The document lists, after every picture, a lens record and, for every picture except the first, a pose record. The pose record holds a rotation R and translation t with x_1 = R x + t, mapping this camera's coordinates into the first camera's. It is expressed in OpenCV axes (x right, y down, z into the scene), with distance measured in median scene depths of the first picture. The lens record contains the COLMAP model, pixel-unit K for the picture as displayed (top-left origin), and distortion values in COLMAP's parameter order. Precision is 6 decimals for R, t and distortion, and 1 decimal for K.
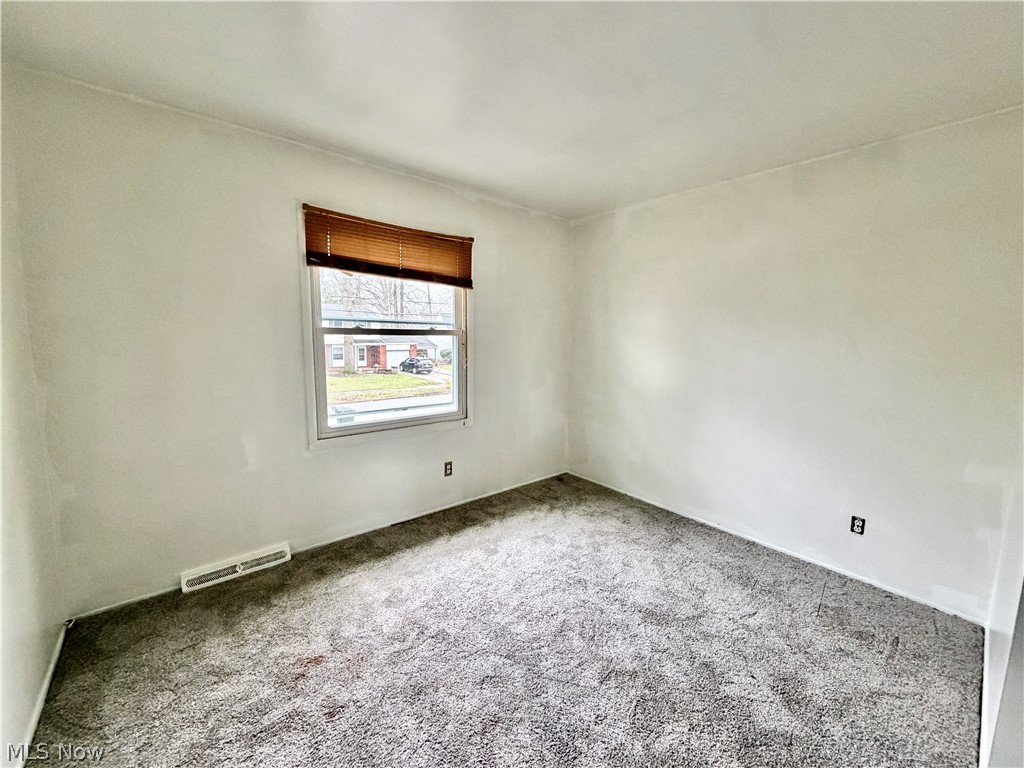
lens RADIAL K [[405.1, 0, 512.0], [0, 405.1, 384.0], [0, 0, 1]] dist [0.001615, 0.000152]
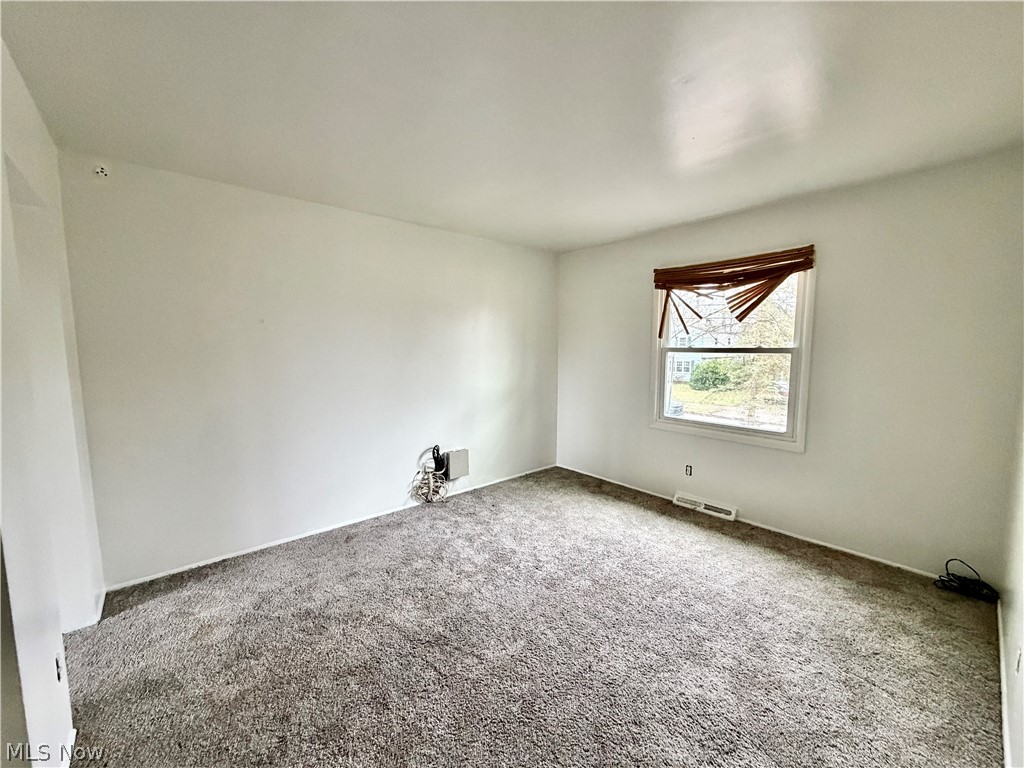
lens RADIAL K [[405.1, 0, 512.0], [0, 405.1, 384.0], [0, 0, 1]] dist [0.001615, 0.000152]
pose [[0.016130, 0.130960, -0.991256, 0.787637], [-0.042791, 0.990568, 0.130172, -0.145295], [0.998954, 0.040317, 0.021582, 0.348085]]
